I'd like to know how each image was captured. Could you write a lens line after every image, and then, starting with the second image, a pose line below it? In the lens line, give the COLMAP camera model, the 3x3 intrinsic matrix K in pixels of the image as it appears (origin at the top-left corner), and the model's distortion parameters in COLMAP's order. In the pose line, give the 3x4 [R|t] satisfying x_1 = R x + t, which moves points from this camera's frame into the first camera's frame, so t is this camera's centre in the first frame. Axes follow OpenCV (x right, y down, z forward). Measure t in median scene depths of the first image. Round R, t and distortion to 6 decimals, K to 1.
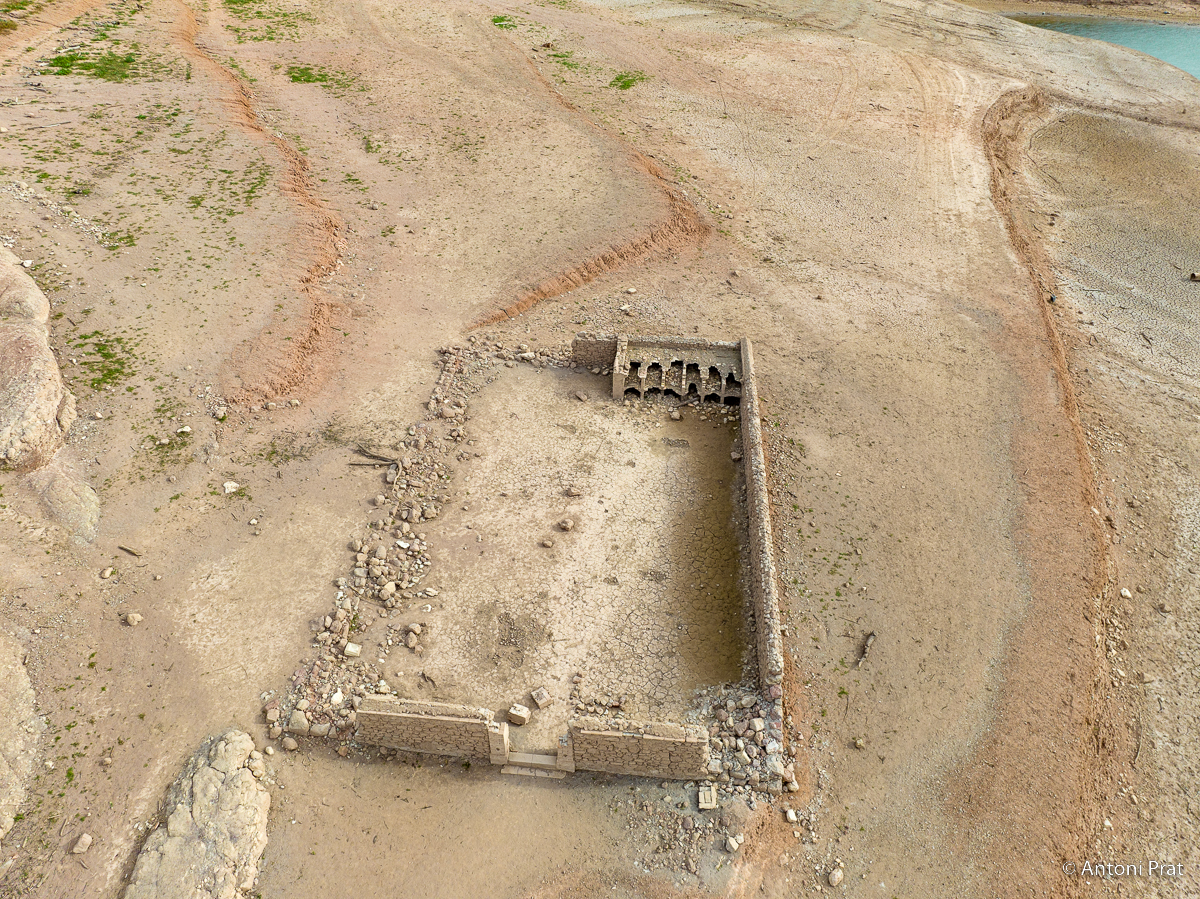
lens RADIAL K [[832.8, 0, 594.7], [0, 832.8, 448.4], [0, 0, 1]] dist [-0.036262, 0.007486]
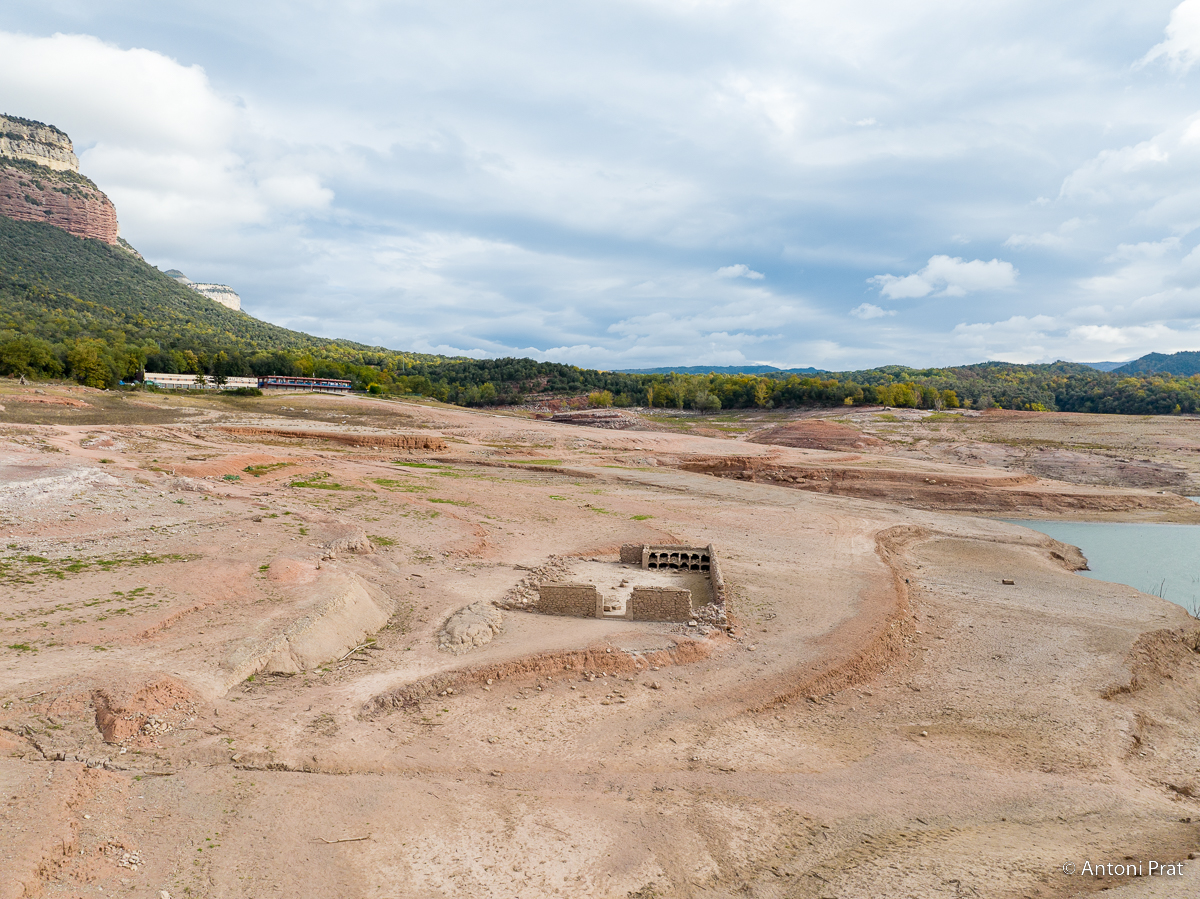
lens RADIAL K [[845.8, 0, 597.4], [0, 845.8, 448.1], [0, 0, 1]] dist [-0.038891, 0.003966]
pose [[0.999909, 0.010971, -0.007873, -0.068615], [-0.013499, 0.796388, -0.604635, 0.890226], [-0.000363, 0.604686, 0.796464, -0.697969]]
